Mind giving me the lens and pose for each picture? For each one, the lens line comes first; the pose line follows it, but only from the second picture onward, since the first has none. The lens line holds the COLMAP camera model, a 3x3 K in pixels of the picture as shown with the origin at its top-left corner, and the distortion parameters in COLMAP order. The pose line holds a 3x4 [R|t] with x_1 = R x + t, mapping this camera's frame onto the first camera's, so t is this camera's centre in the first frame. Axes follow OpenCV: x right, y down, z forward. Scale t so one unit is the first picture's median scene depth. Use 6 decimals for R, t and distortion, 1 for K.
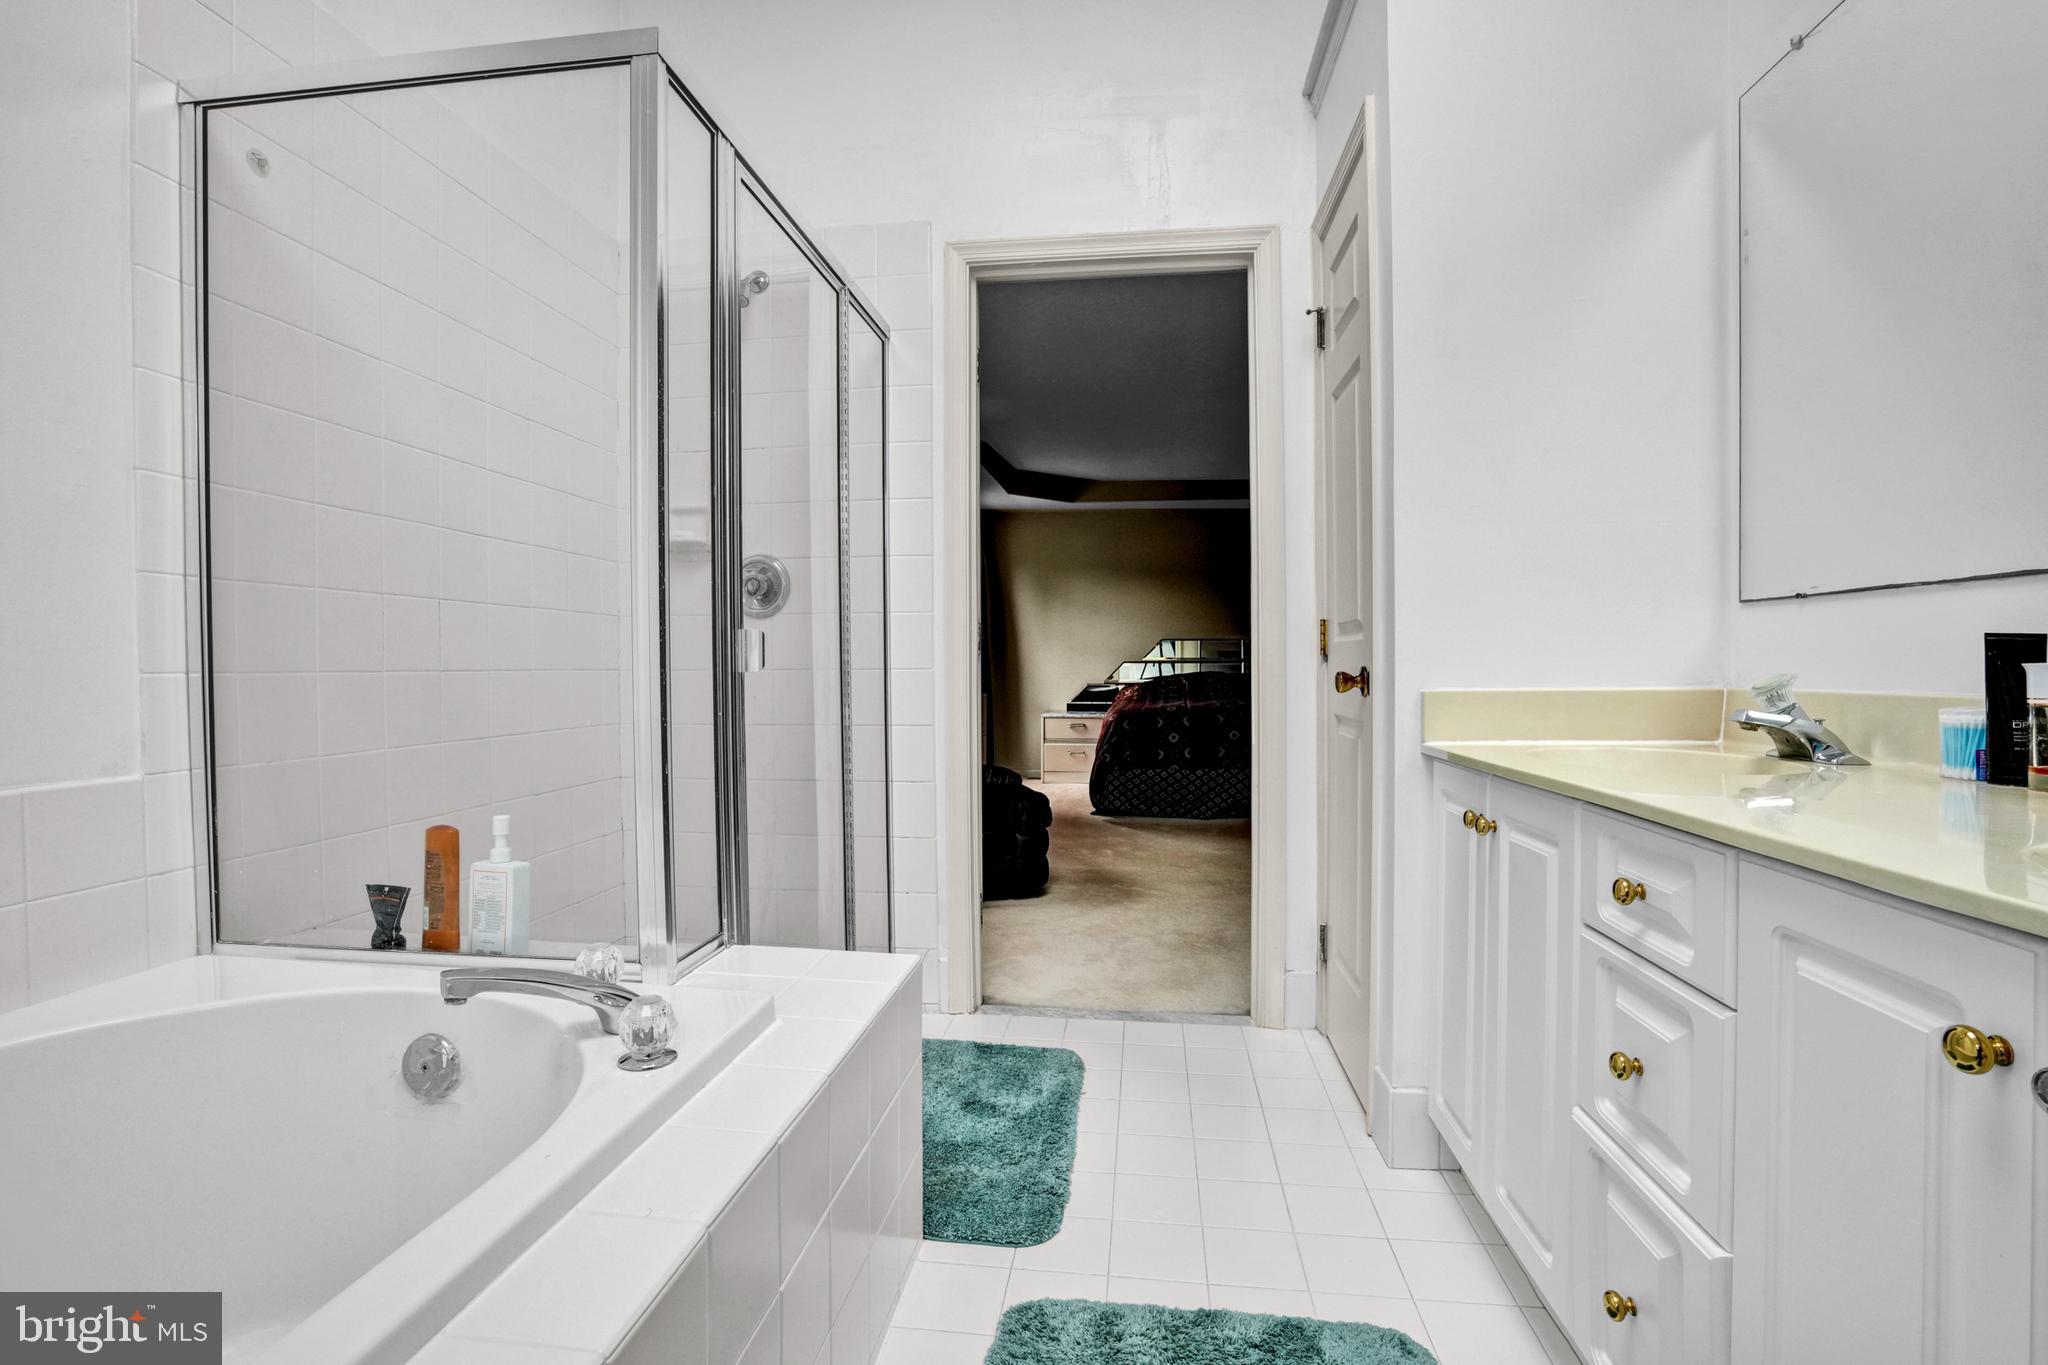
lens RADIAL K [[943.8, 0, 1024.0], [0, 943.8, 682.5], [0, 0, 1]] dist [-0.062984, 0.025628]
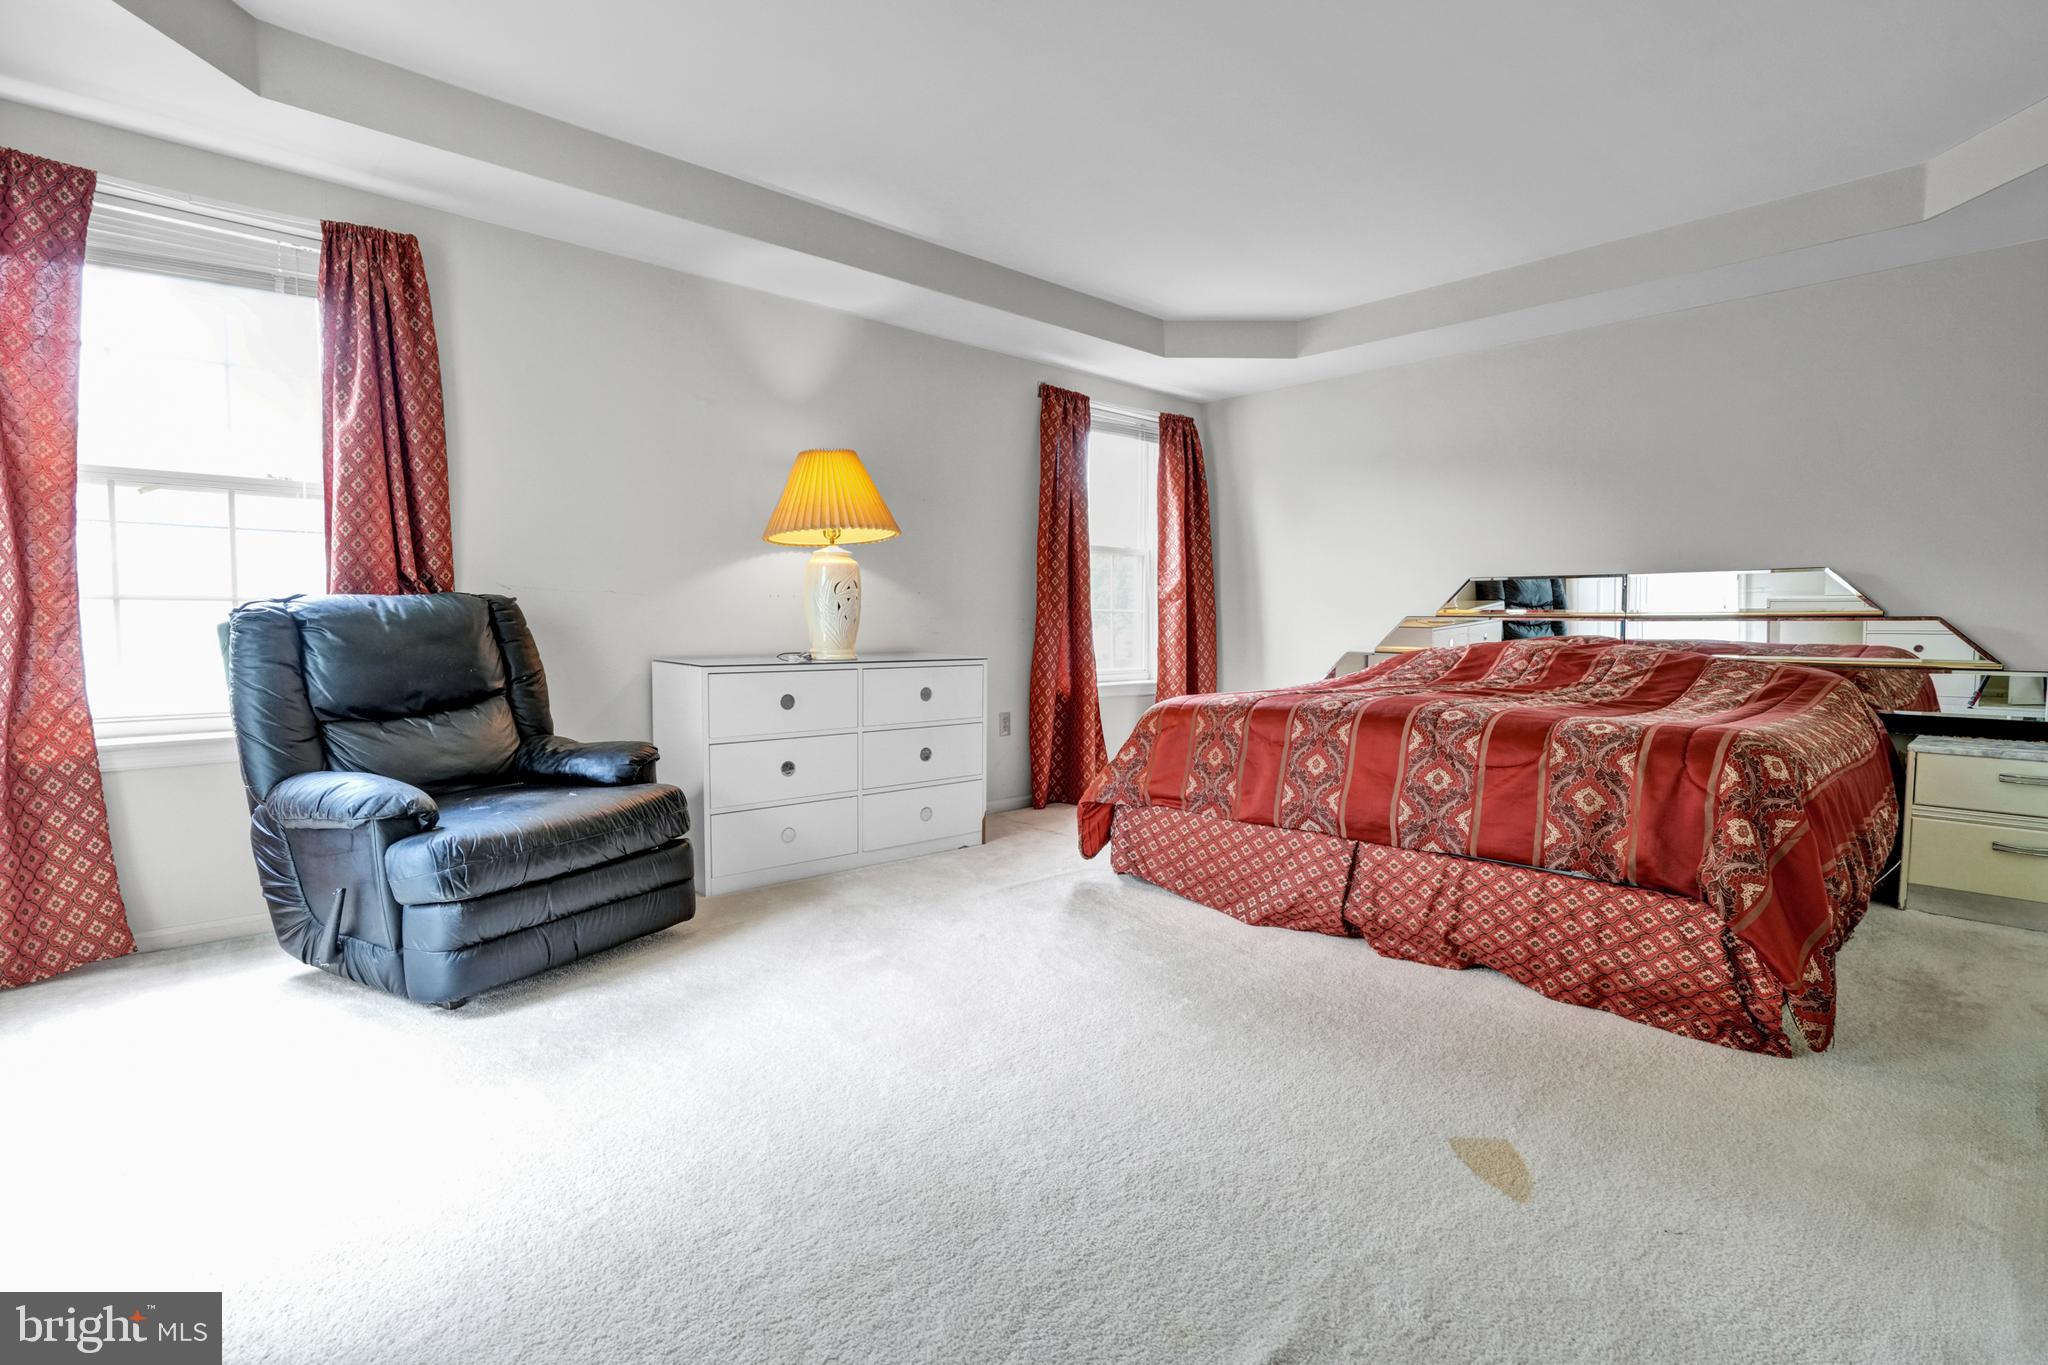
lens RADIAL K [[943.8, 0, 1024.0], [0, 943.8, 682.5], [0, 0, 1]] dist [-0.062984, 0.025628]
pose [[0.759213, 0.044324, -0.649331, 0.417547], [-0.014291, 0.998573, 0.051455, -0.008575], [0.650685, -0.029786, 0.758763, 0.532277]]
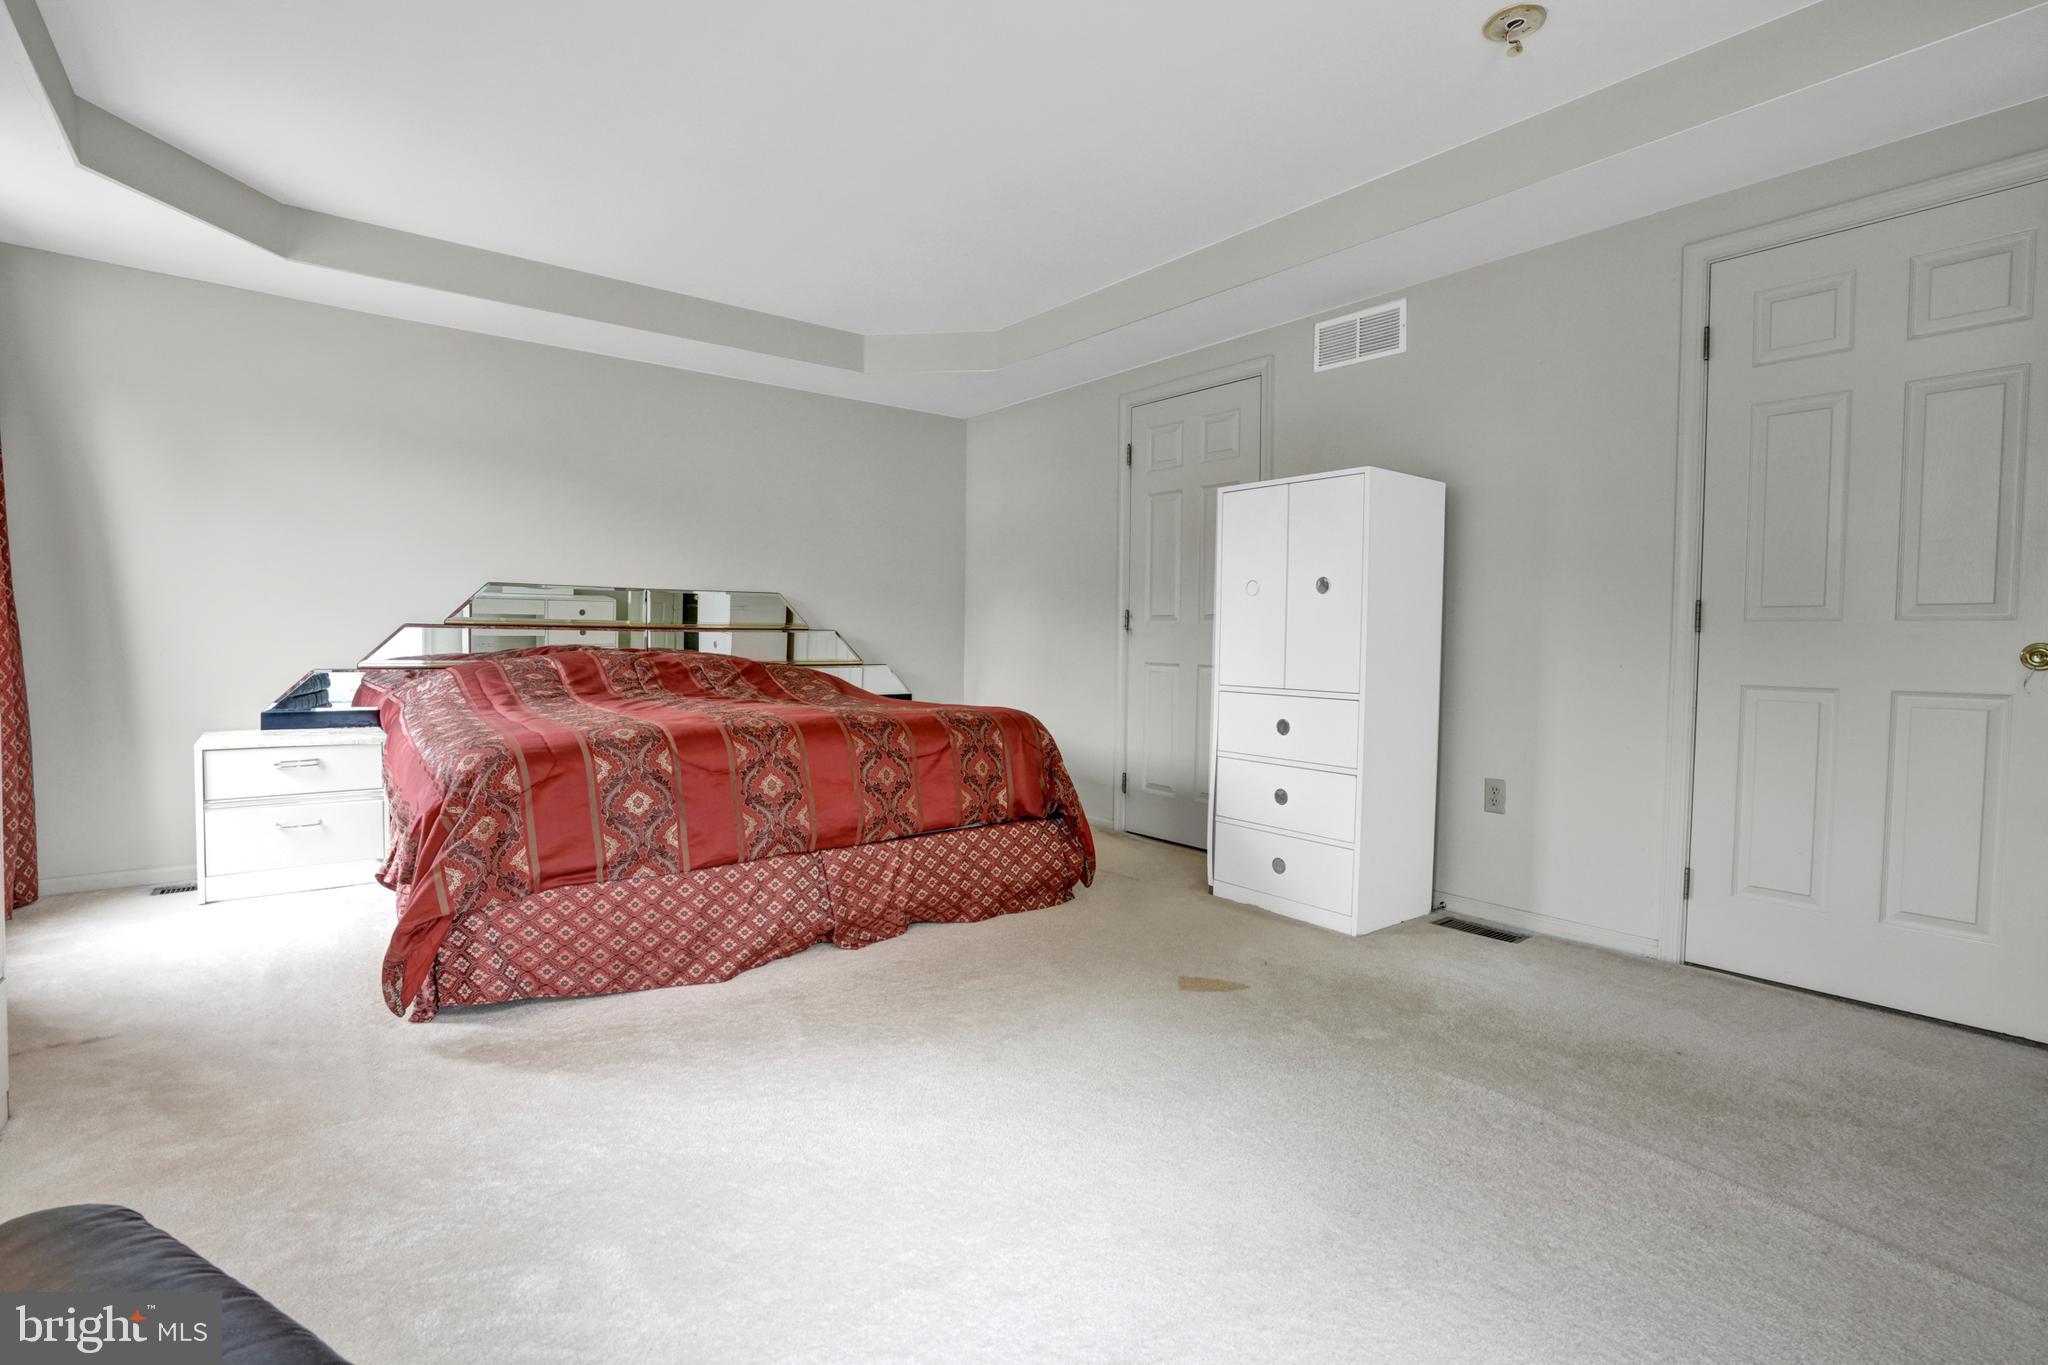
lens RADIAL K [[943.8, 0, 1024.0], [0, 943.8, 682.5], [0, 0, 1]] dist [-0.062984, 0.025628]
pose [[0.697456, -0.020770, 0.716326, -0.019219], [-0.003005, 0.999486, 0.031907, -0.009450], [-0.716621, -0.024407, 0.697036, 0.585333]]
